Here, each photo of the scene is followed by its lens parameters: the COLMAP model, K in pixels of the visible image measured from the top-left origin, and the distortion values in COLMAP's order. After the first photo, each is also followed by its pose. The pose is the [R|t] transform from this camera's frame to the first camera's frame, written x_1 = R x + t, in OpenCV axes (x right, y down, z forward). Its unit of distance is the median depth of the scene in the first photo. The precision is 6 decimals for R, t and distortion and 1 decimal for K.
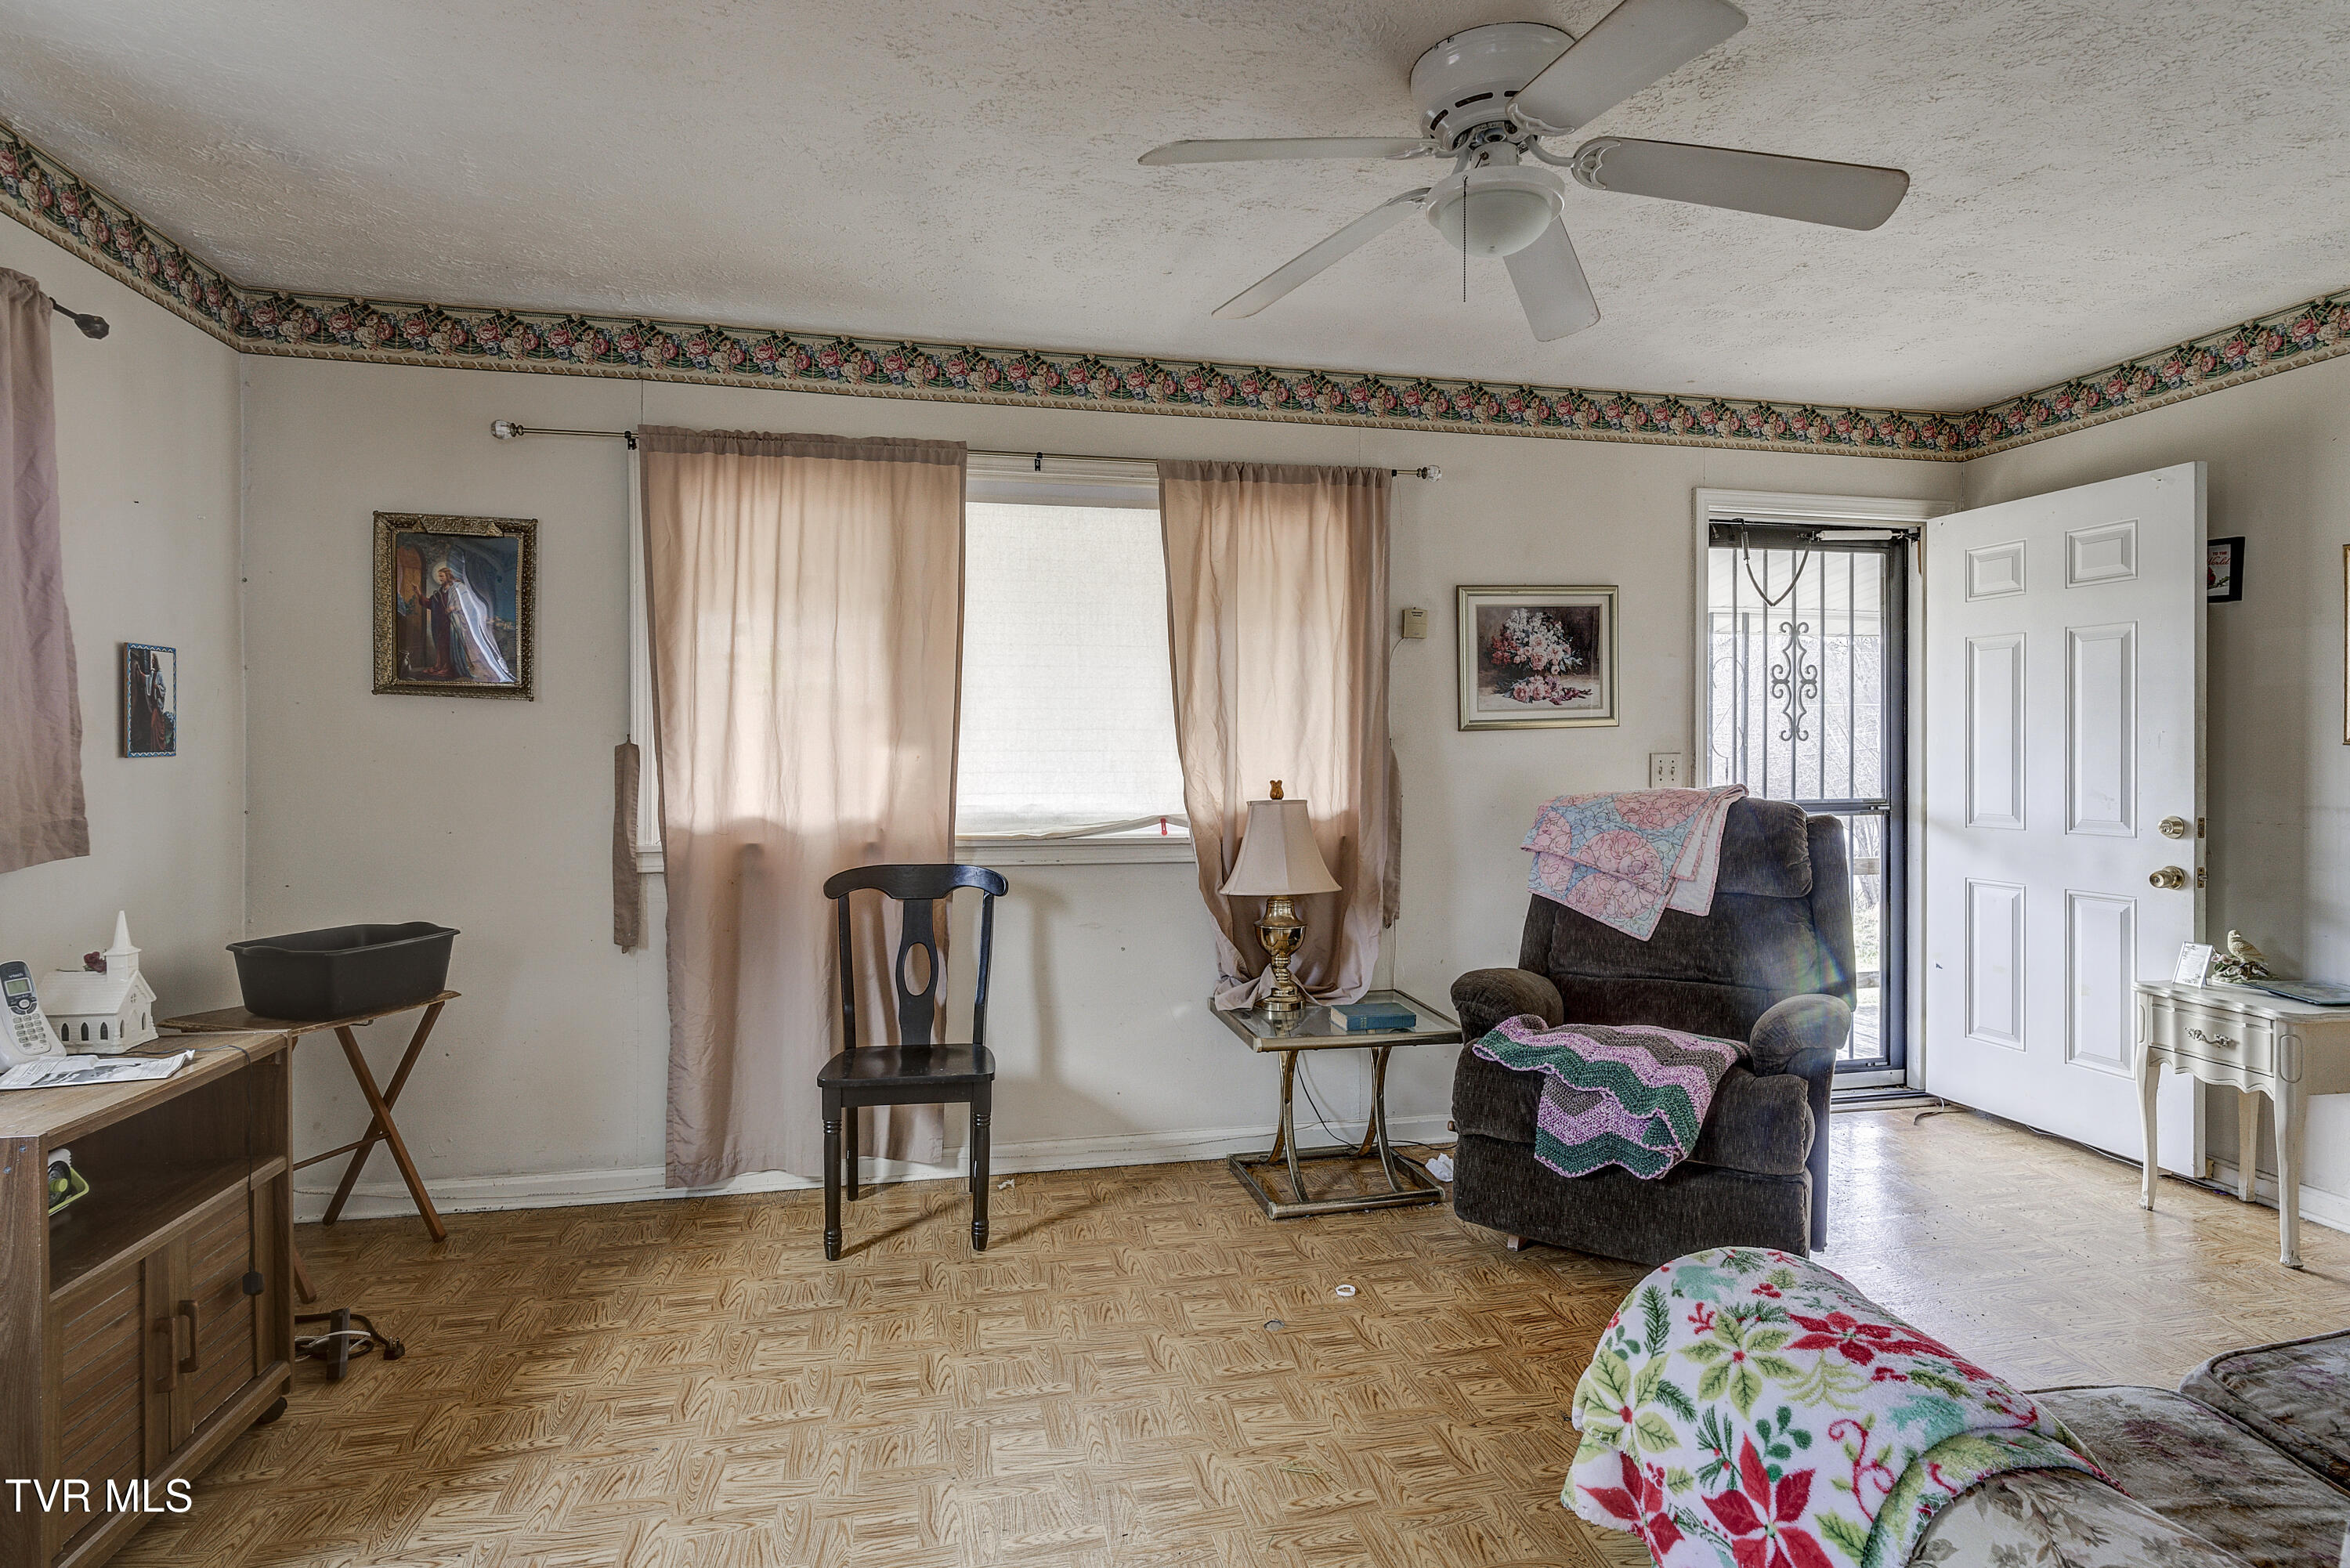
lens RADIAL K [[1211.5, 0, 1170.0], [0, 1211.5, 765.0], [0, 0, 1]] dist [-0.004699, -0.001674]
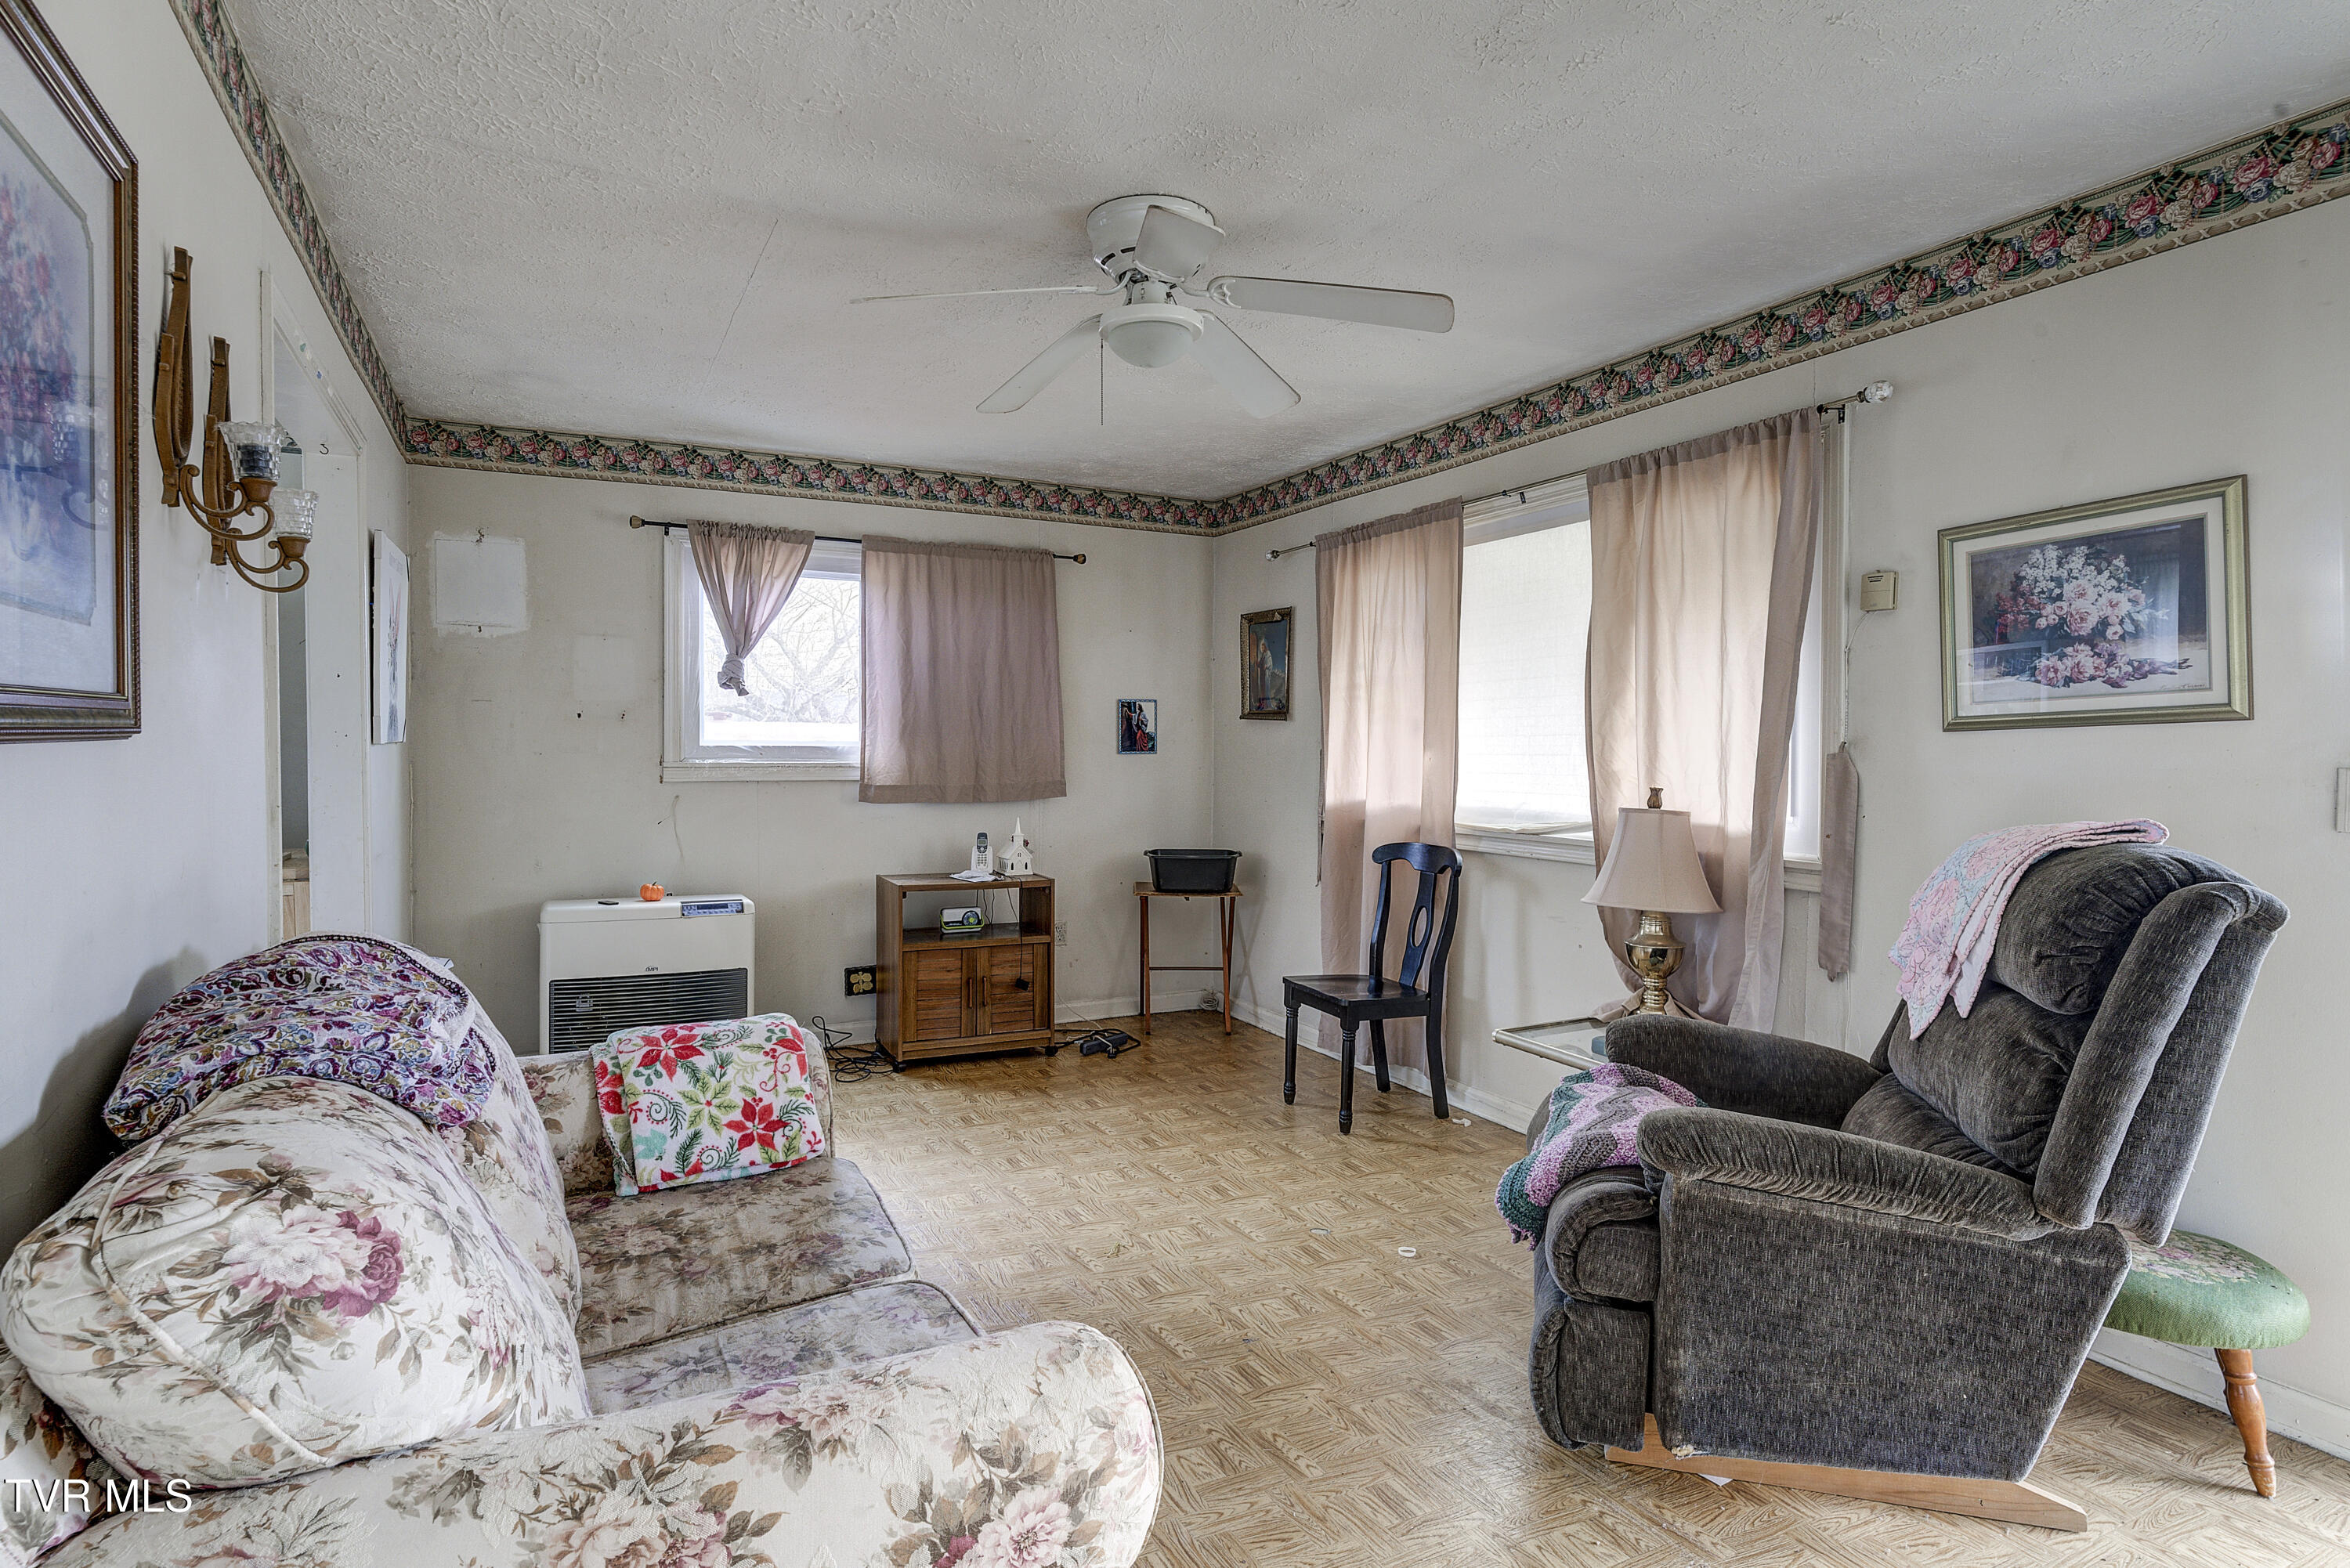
lens RADIAL K [[1211.5, 0, 1156.9], [0, 1211.5, 771.7], [0, 0, 1]] dist [-0.004699, -0.001674]
pose [[0.245099, 0.020965, -0.969271, 0.890035], [-0.016393, 0.999713, 0.017478, -0.009617], [0.969360, 0.011606, 0.245372, 0.400253]]
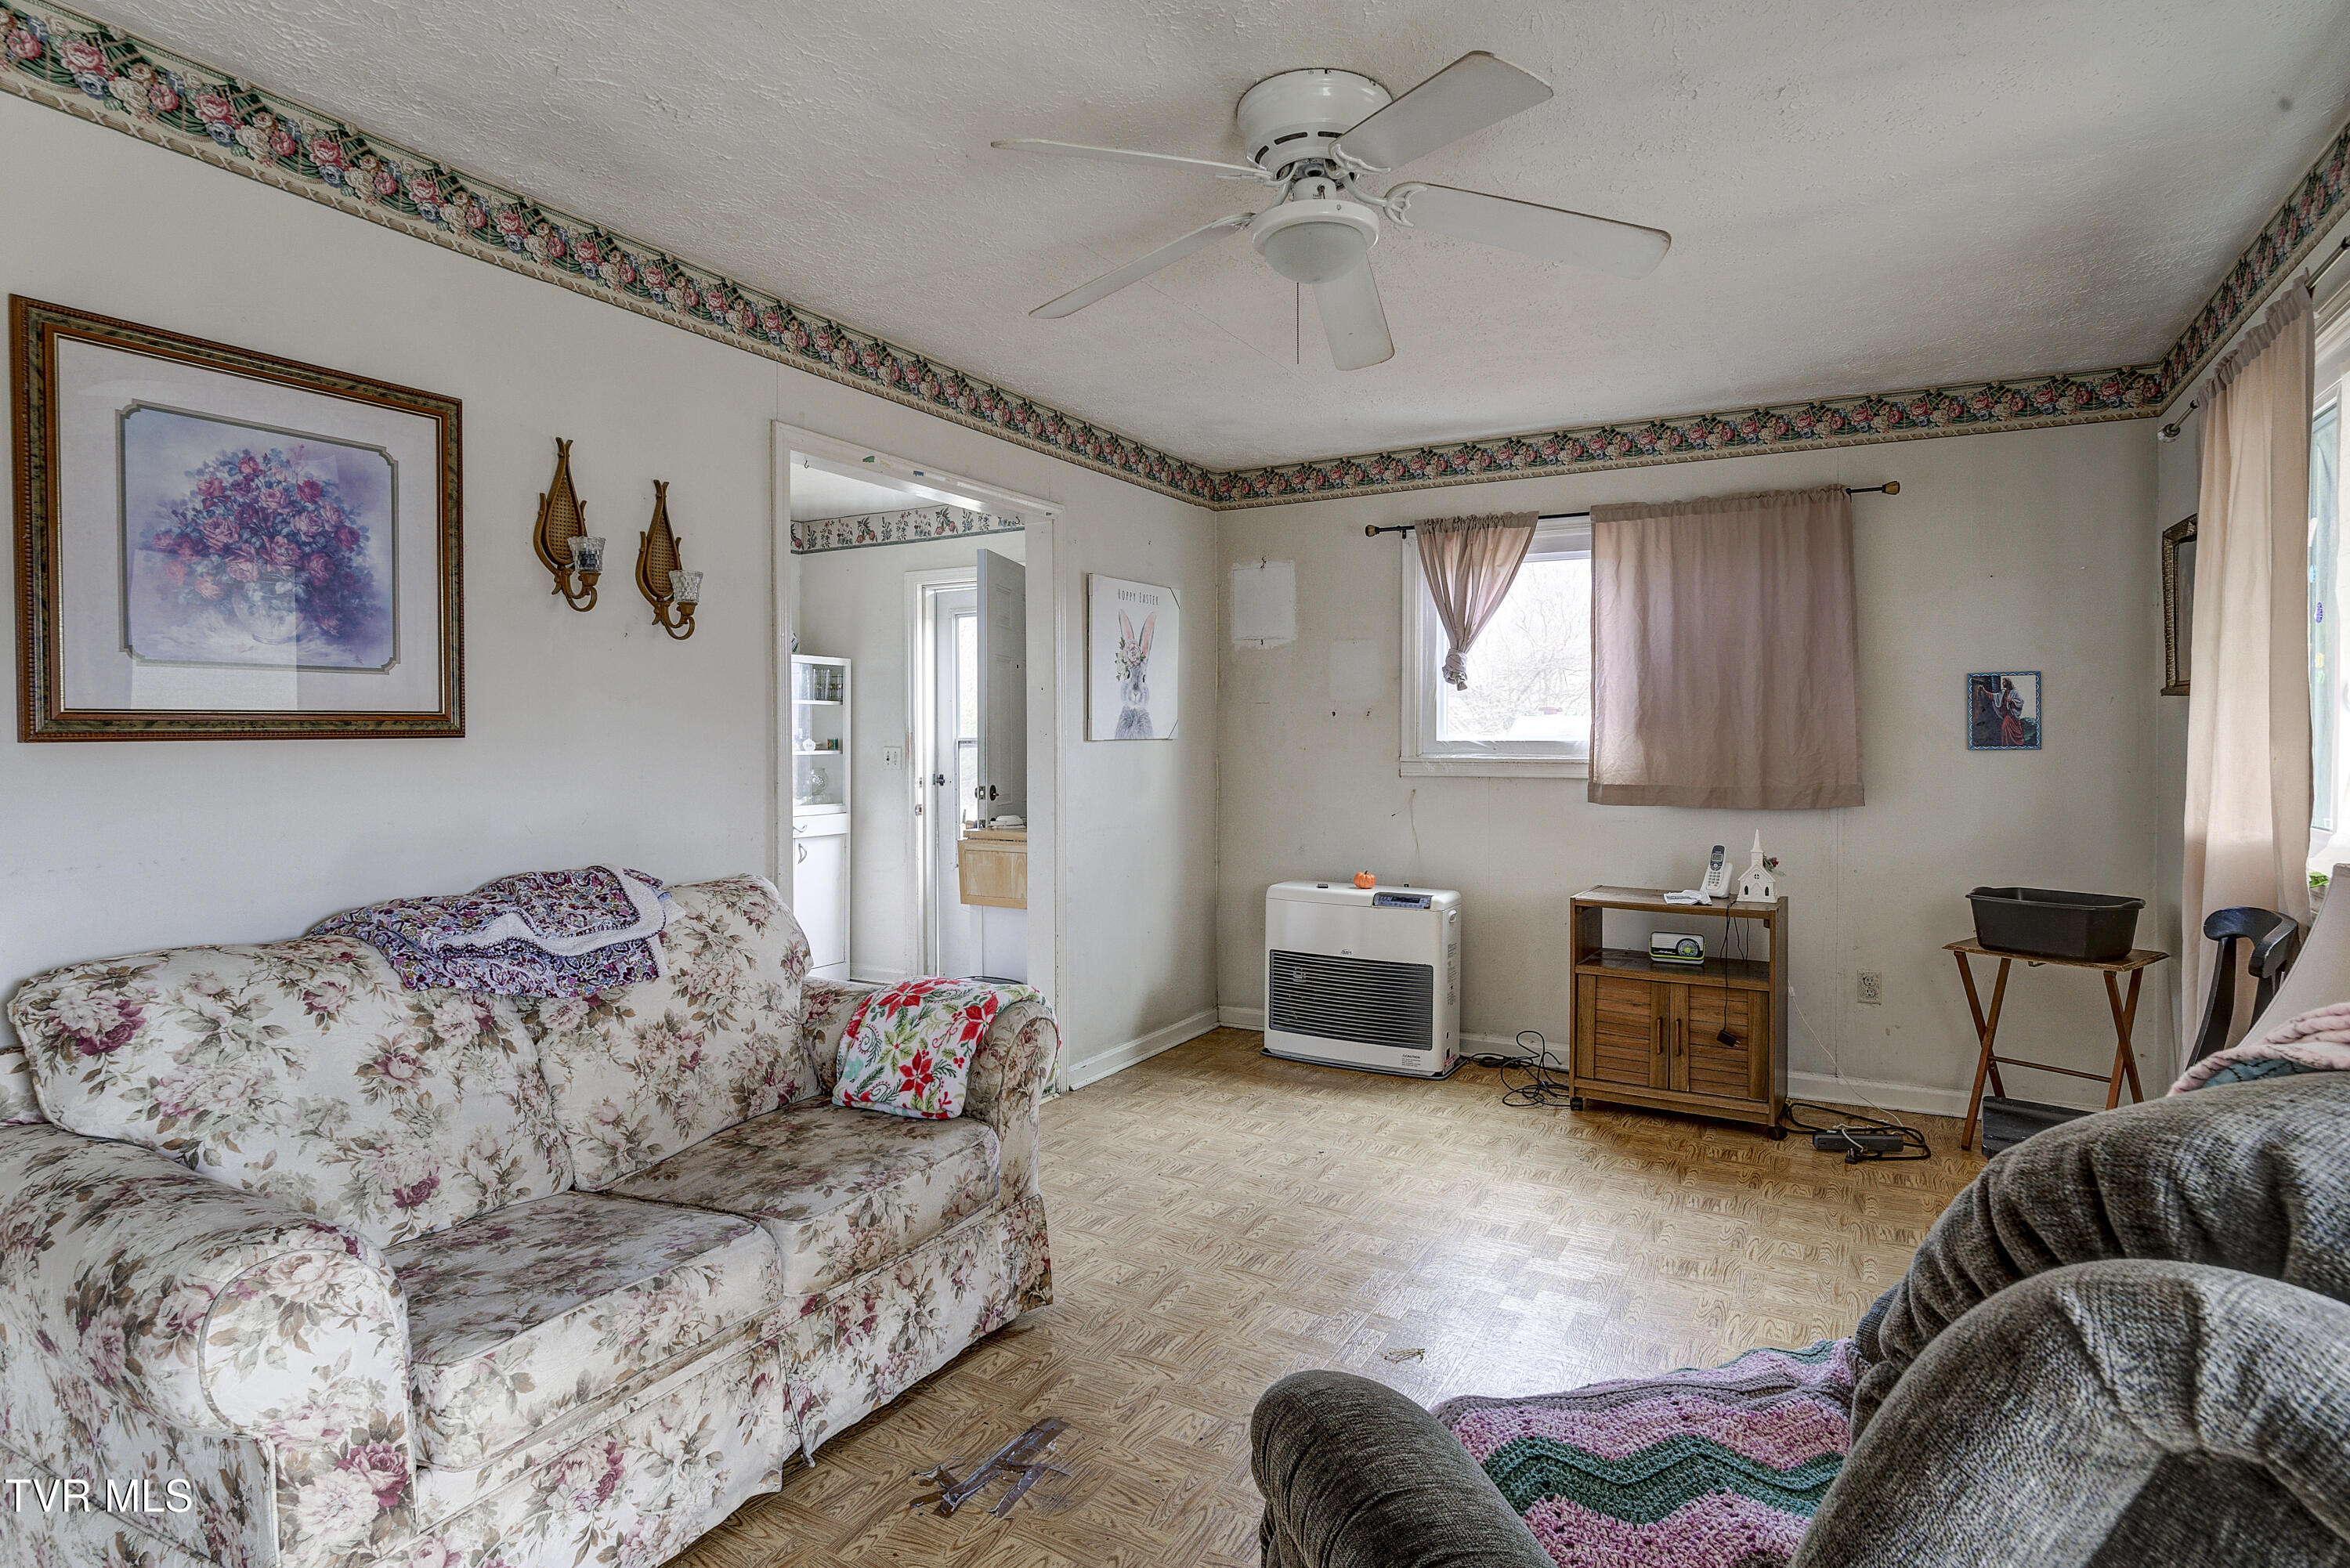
lens RADIAL K [[1211.5, 0, 1162.6], [0, 1211.5, 747.9], [0, 0, 1]] dist [-0.004699, -0.001674]
pose [[-0.649071, 0.004787, -0.760713, 0.694362], [-0.009218, 0.999857, 0.014156, -0.015228], [0.760672, 0.016201, -0.648934, 0.894059]]
